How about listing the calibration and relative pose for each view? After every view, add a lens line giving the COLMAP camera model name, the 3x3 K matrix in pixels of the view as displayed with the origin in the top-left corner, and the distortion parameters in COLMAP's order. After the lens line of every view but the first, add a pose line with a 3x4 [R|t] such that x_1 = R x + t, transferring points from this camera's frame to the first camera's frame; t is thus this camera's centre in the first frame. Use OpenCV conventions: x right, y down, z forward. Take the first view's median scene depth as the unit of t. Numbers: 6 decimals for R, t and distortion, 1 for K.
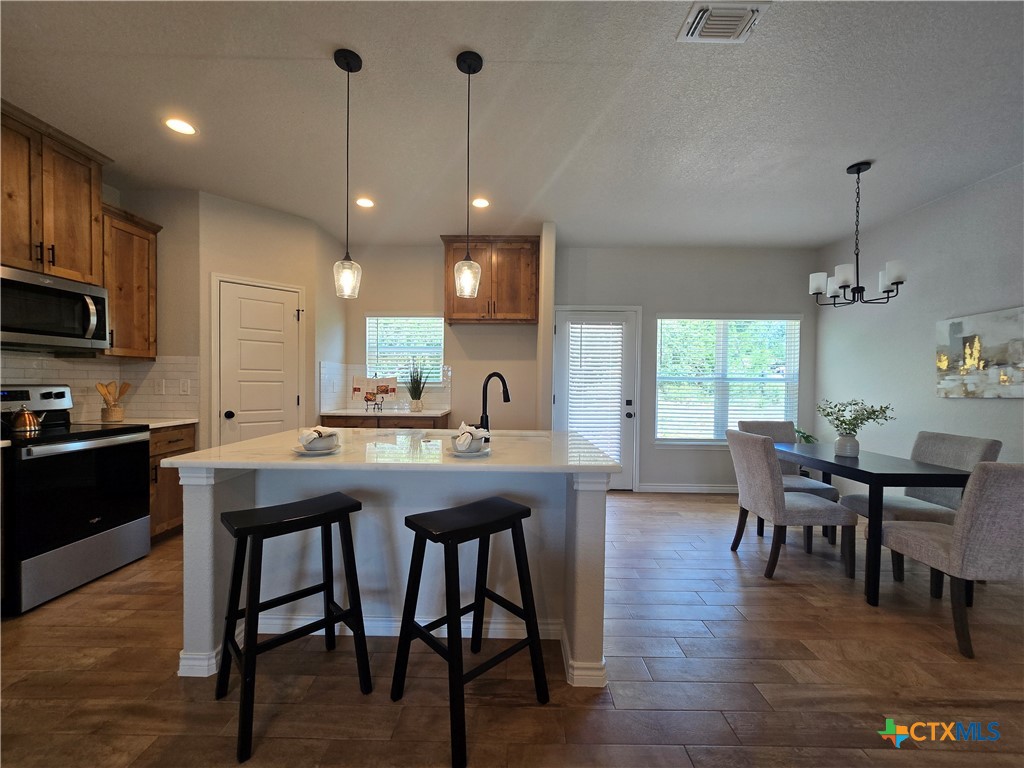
lens RADIAL K [[418.9, 0, 506.8], [0, 418.9, 387.9], [0, 0, 1]] dist [-0.004348, 0.001135]
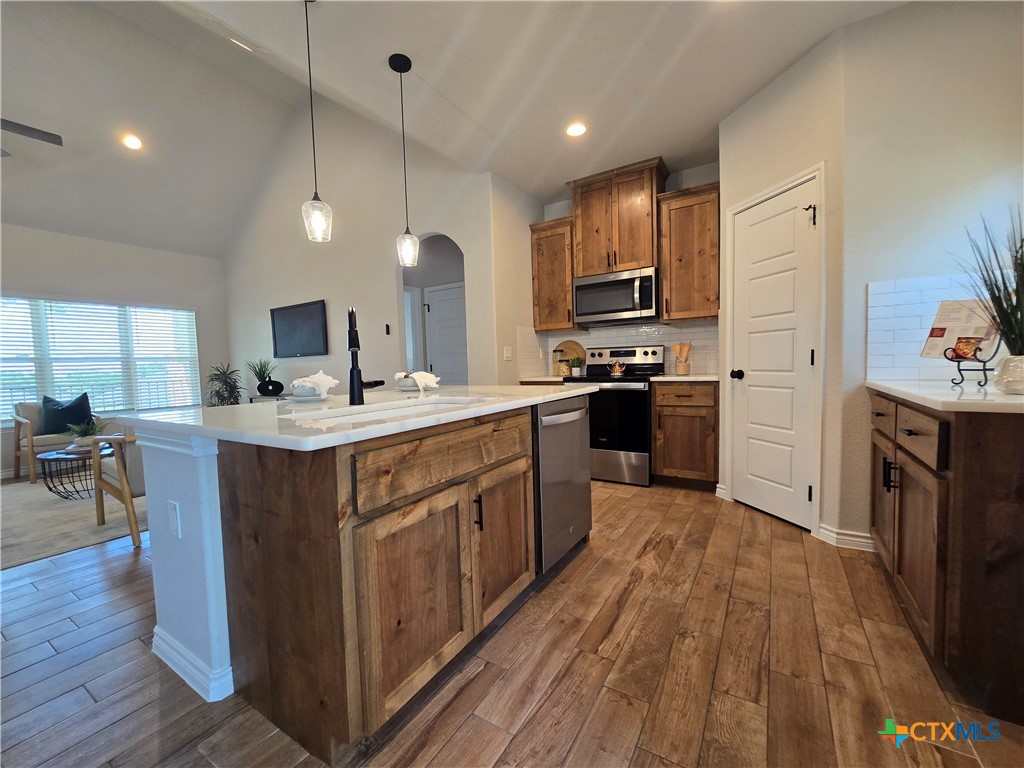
lens RADIAL K [[418.9, 0, 506.4], [0, 418.9, 386.6], [0, 0, 1]] dist [-0.004348, 0.001135]
pose [[-0.525326, 0.052264, -0.849294, 0.304085], [0.011843, 0.998464, 0.054118, 0.040521], [0.850818, 0.018372, -0.525139, 1.115928]]
